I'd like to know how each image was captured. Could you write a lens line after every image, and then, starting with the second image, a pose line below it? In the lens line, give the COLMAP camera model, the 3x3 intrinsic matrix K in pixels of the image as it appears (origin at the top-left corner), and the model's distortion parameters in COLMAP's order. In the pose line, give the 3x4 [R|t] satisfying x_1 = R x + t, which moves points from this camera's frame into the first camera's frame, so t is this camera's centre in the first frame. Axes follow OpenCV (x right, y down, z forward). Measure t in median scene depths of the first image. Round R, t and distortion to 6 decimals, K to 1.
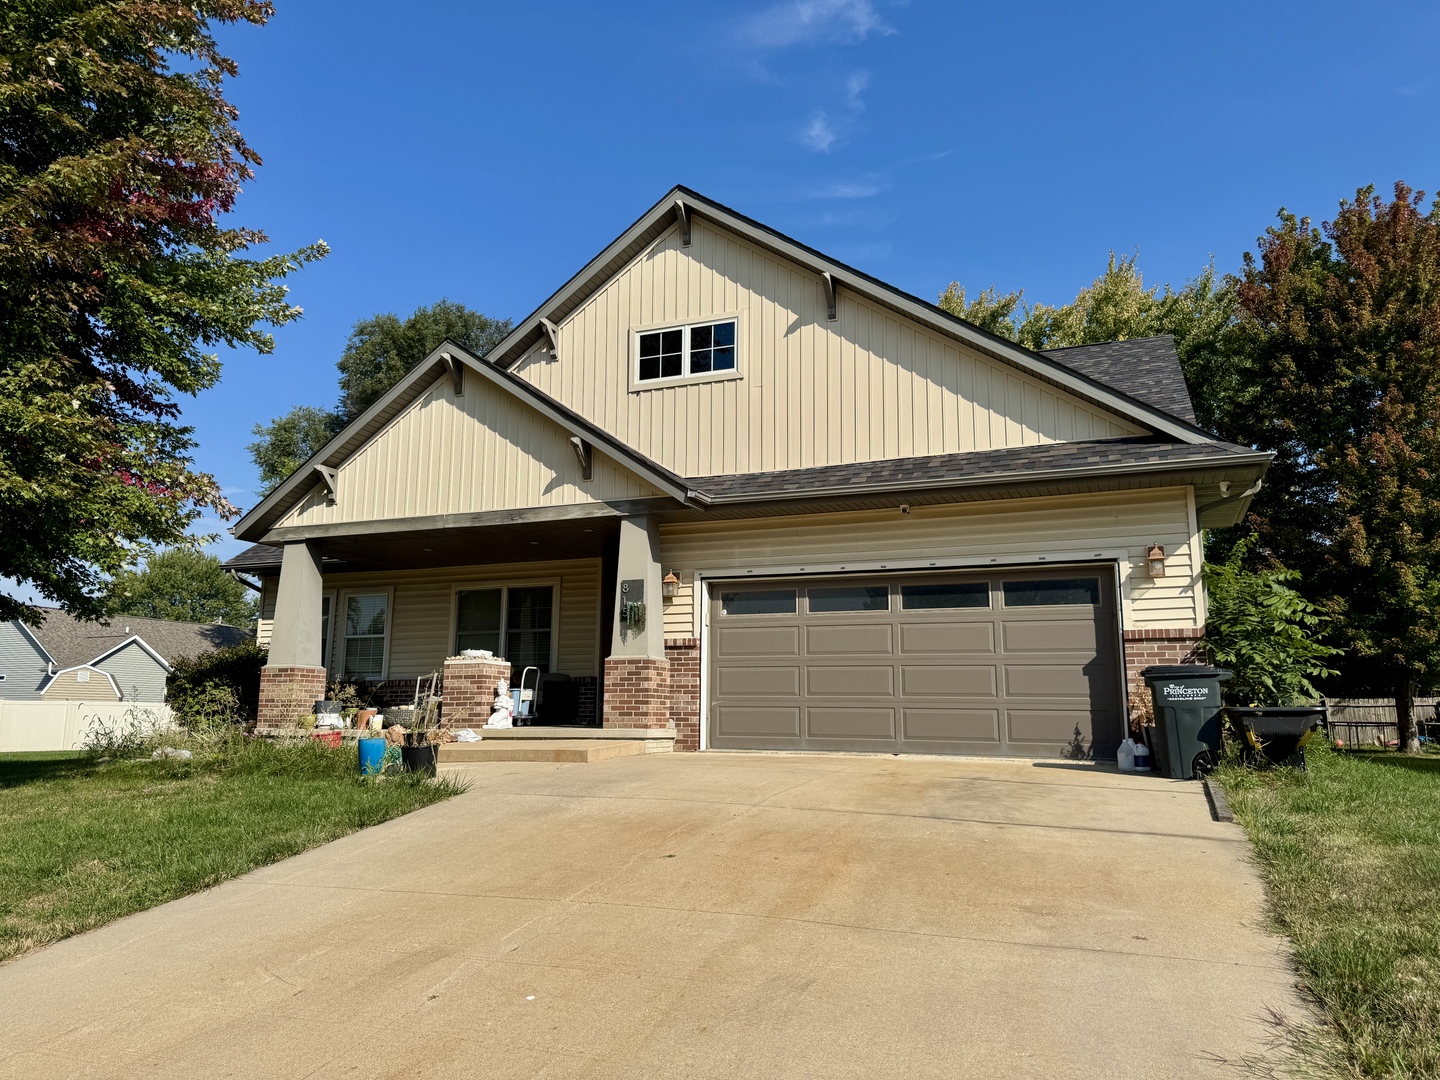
lens RADIAL K [[1005.9, 0, 720.0], [0, 1005.9, 540.0], [0, 0, 1]] dist [0.118083, -0.124561]
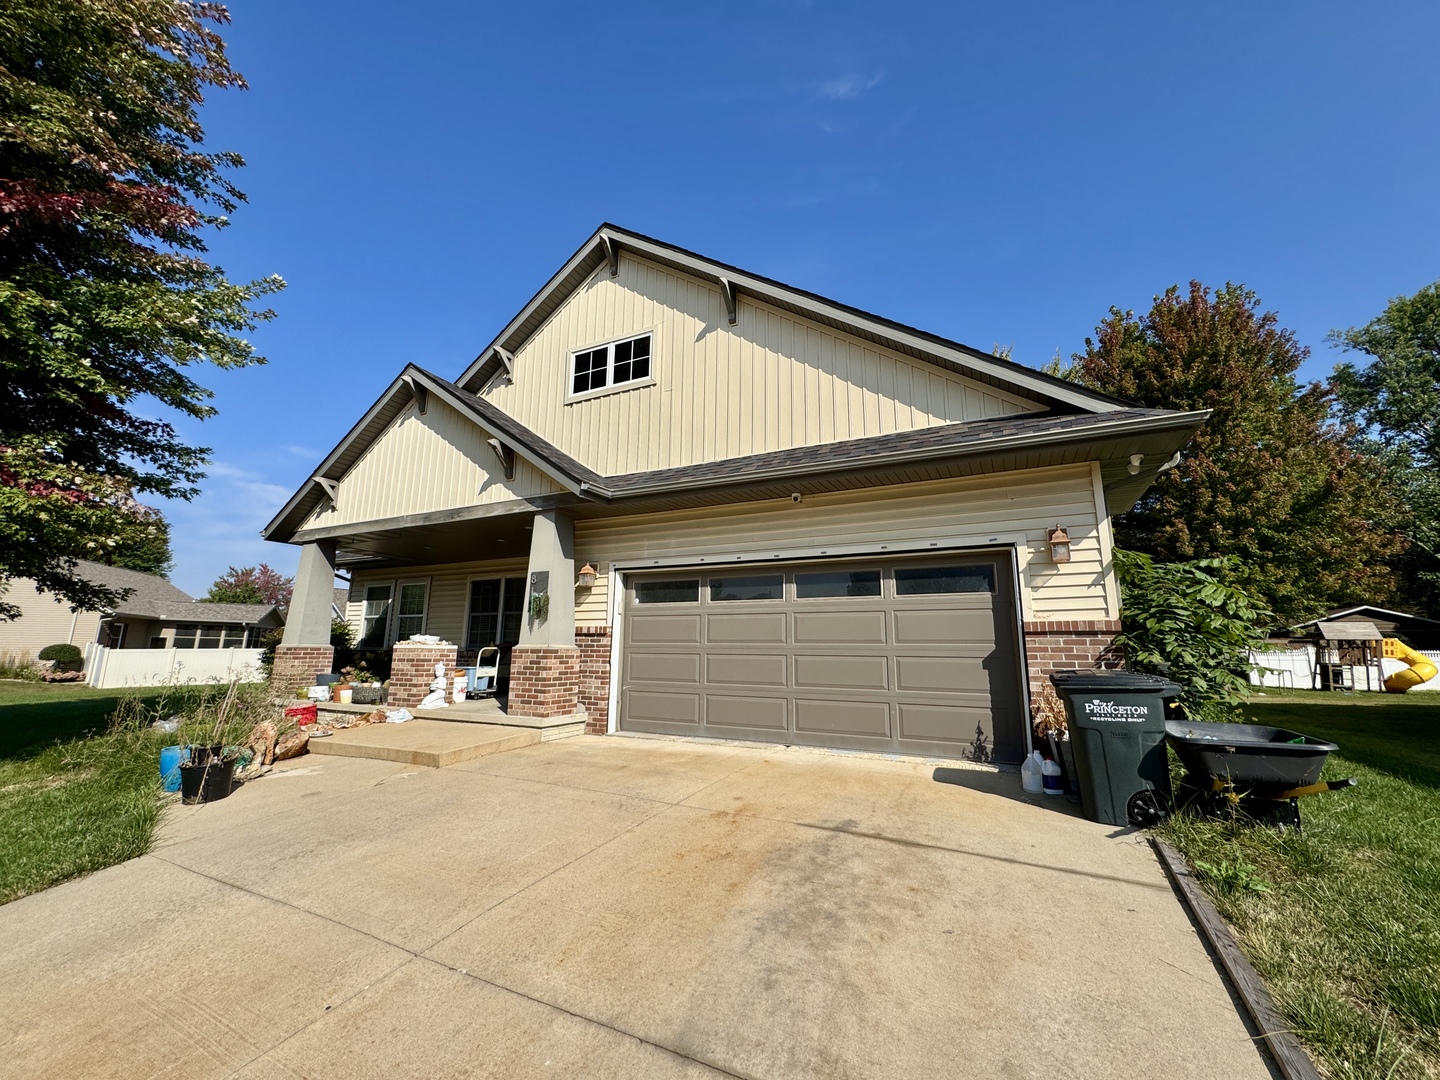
lens RADIAL K [[571.6, 0, 728.1], [0, 571.6, 535.5], [0, 0, 1]] dist [0.000196, -0.000155]
pose [[0.997546, -0.013092, -0.068782, 0.144467], [0.011588, 0.999686, -0.022217, 0.017107], [0.069051, 0.021366, 0.997384, 0.406044]]
